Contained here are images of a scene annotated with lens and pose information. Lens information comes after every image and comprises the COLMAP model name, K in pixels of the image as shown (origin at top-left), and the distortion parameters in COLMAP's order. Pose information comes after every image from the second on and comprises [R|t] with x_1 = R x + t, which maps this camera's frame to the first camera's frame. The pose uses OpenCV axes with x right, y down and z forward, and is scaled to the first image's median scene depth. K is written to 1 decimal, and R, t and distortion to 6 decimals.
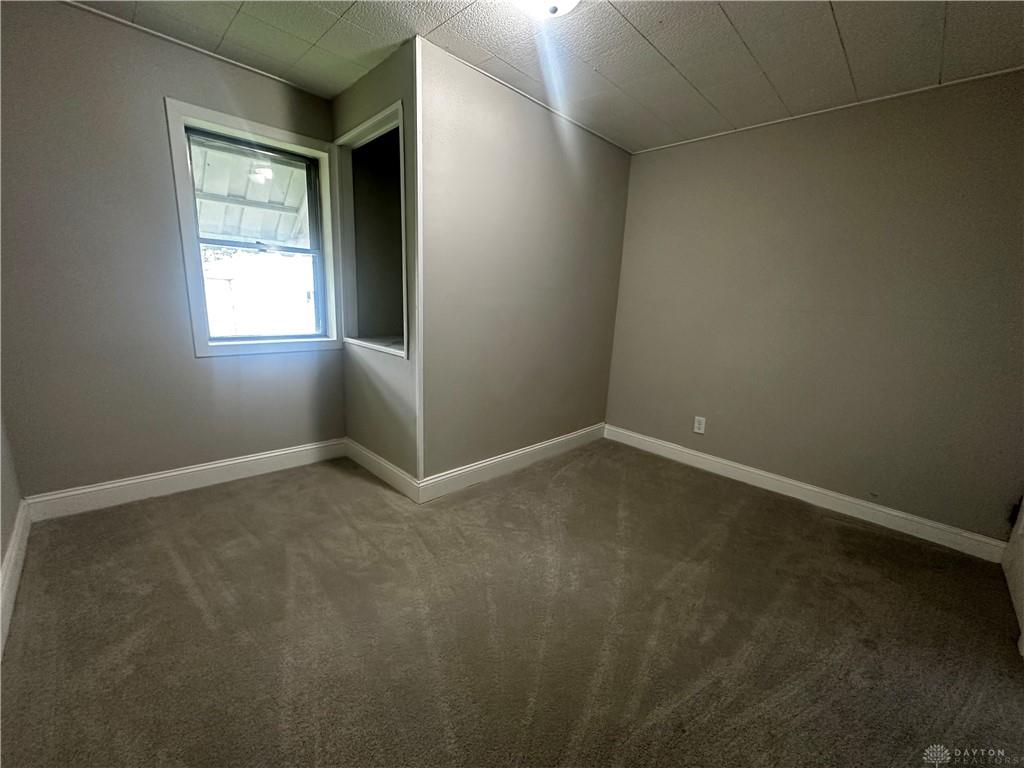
lens RADIAL K [[409.7, 0, 512.0], [0, 409.7, 384.0], [0, 0, 1]] dist [-0.001747, 0.000154]
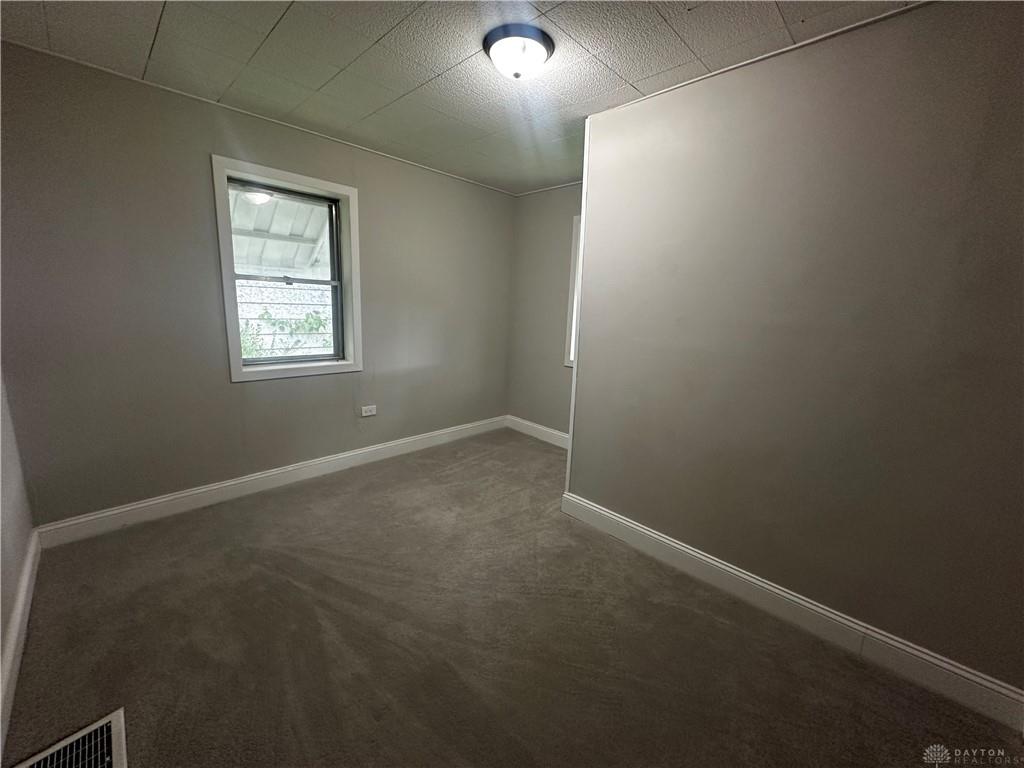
lens RADIAL K [[409.7, 0, 512.0], [0, 409.7, 384.0], [0, 0, 1]] dist [-0.001747, 0.000154]
pose [[0.003862, 0.147497, -0.989055, 1.027042], [-0.250650, 0.957632, 0.141833, -0.208888], [0.968070, 0.247359, 0.040669, 0.892972]]
